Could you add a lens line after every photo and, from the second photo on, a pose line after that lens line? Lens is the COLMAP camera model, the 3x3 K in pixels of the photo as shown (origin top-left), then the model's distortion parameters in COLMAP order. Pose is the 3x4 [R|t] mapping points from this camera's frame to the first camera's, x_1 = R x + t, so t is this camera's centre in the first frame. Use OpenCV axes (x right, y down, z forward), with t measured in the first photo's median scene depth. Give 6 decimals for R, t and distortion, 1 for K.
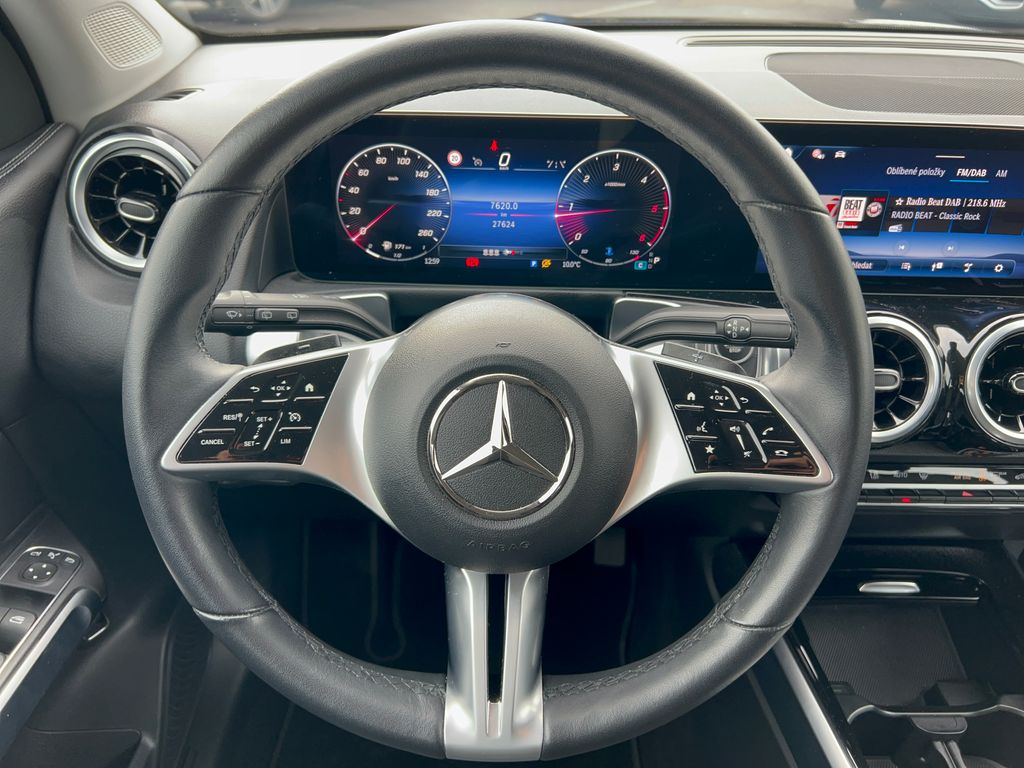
lens RADIAL K [[775.1, 0, 502.1], [0, 775.1, 396.4], [0, 0, 1]] dist [0.027750, -0.009283]
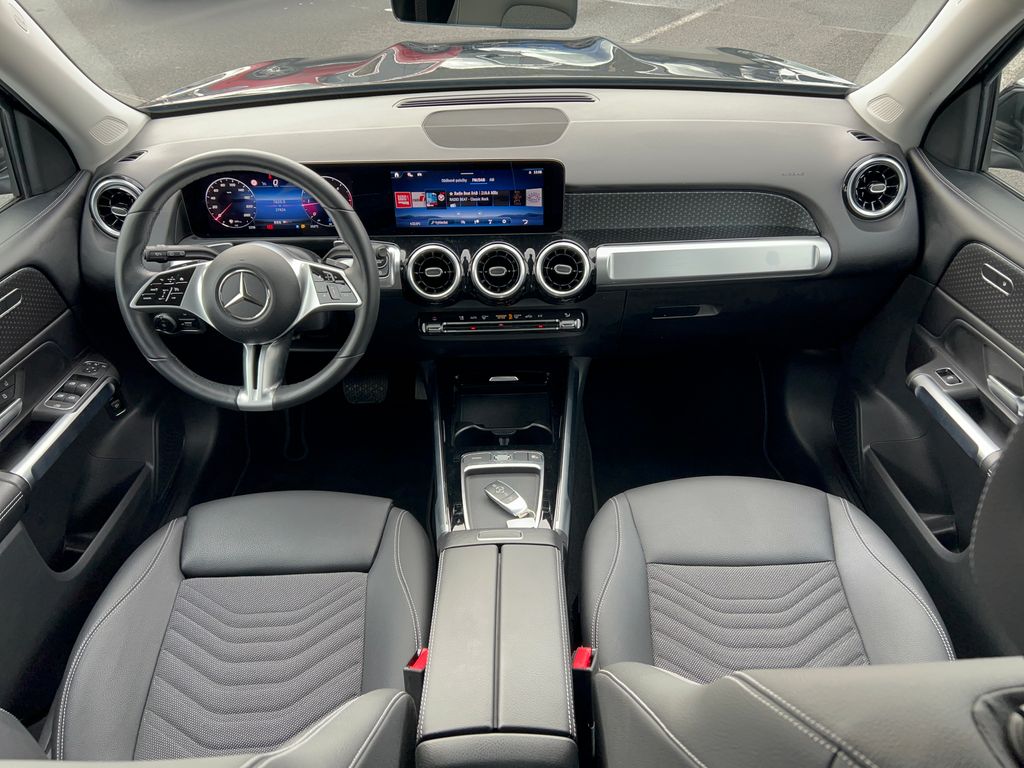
lens RADIAL K [[775.1, 0, 510.6], [0, 775.1, 393.7], [0, 0, 1]] dist [0.027750, -0.009283]
pose [[0.999000, -0.037163, -0.024869, 0.722664], [0.038864, 0.996660, 0.071827, 0.179274], [0.022117, -0.072721, 0.997107, -1.314952]]
